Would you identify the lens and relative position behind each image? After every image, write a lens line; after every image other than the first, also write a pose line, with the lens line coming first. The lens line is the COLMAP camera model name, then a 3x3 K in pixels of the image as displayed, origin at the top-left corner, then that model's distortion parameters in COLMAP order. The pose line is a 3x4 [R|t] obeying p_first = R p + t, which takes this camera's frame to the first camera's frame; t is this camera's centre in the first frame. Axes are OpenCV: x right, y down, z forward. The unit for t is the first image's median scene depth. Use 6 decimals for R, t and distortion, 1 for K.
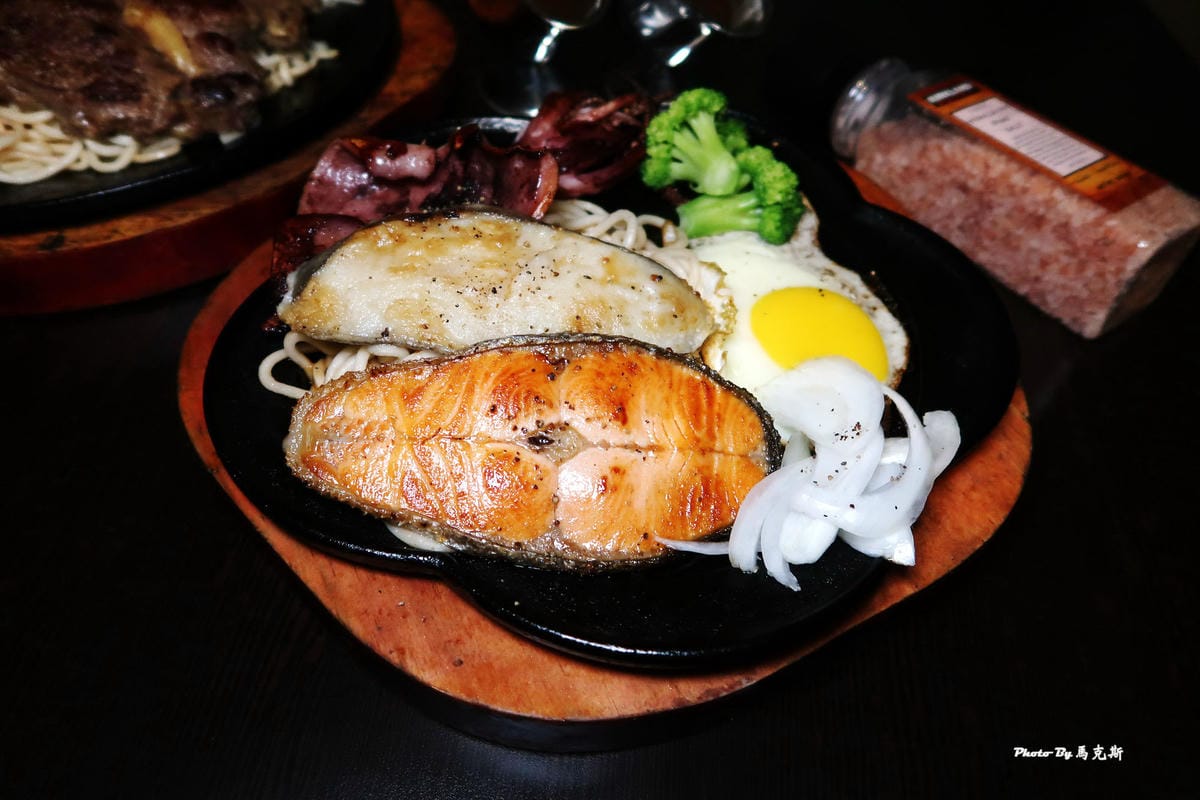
lens RADIAL K [[834.5, 0, 592.7], [0, 834.5, 395.5], [0, 0, 1]] dist [-0.020559, -0.010270]
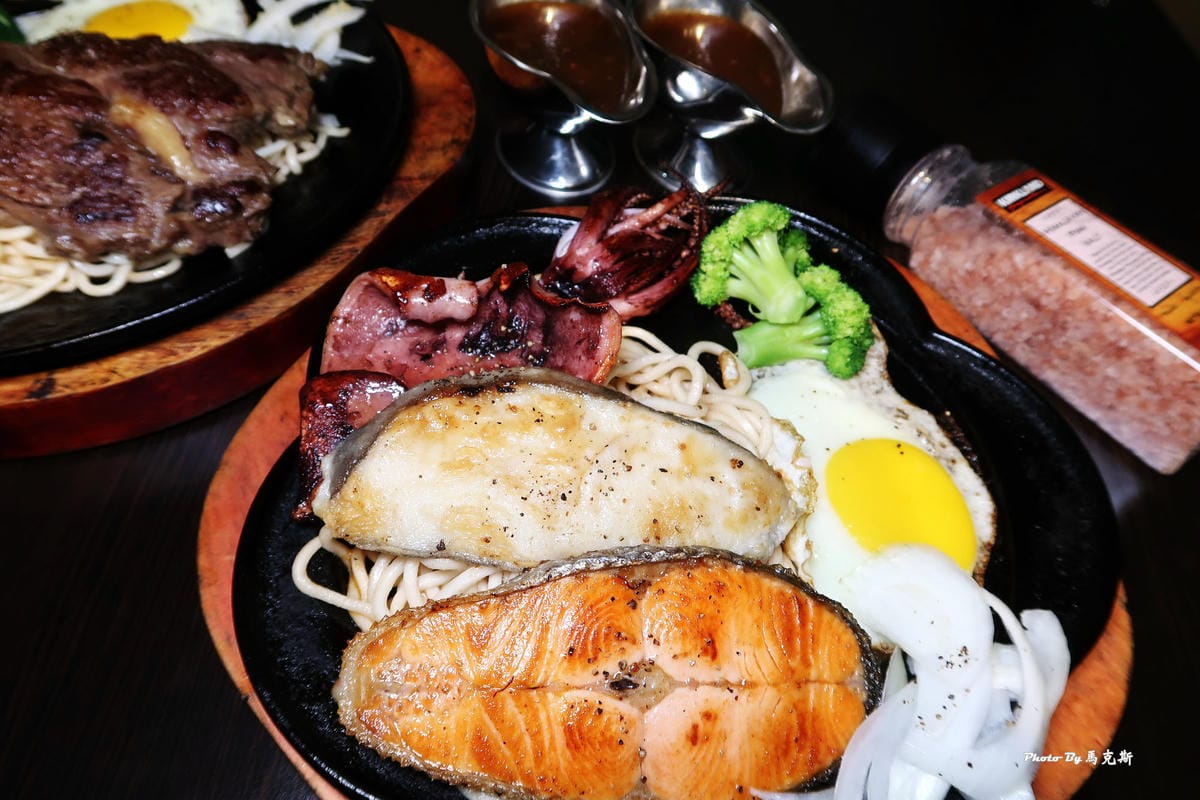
lens RADIAL K [[834.5, 0, 591.8], [0, 834.5, 389.4], [0, 0, 1]] dist [-0.020559, -0.010270]
pose [[0.999312, 0.001770, 0.037043, -0.100663], [-0.003877, 0.998372, 0.056902, -0.241605], [-0.036882, -0.057006, 0.997692, 0.098898]]
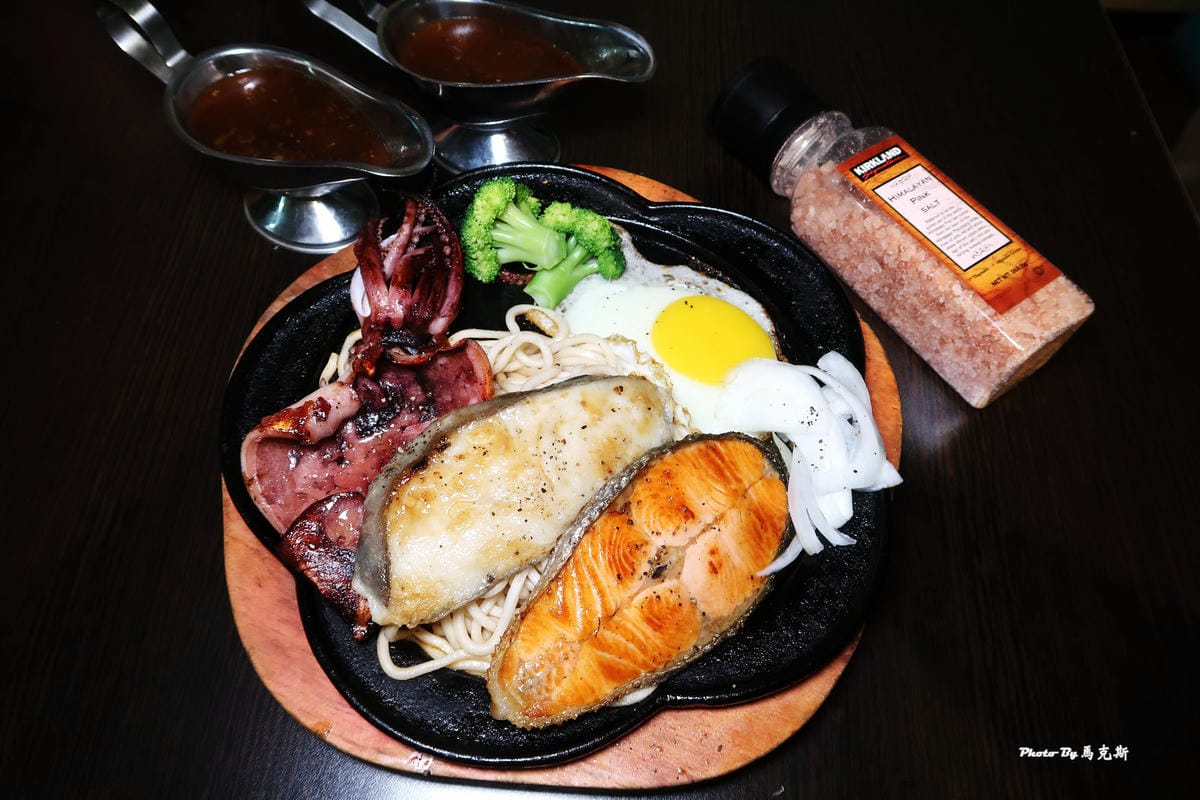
lens RADIAL K [[834.5, 0, 599.1], [0, 834.5, 405.5], [0, 0, 1]] dist [-0.020559, -0.010270]
pose [[0.753856, -0.572058, 0.323188, -0.303121], [0.480750, 0.815534, 0.322154, -0.460950], [-0.447862, -0.087485, 0.889813, -0.041507]]
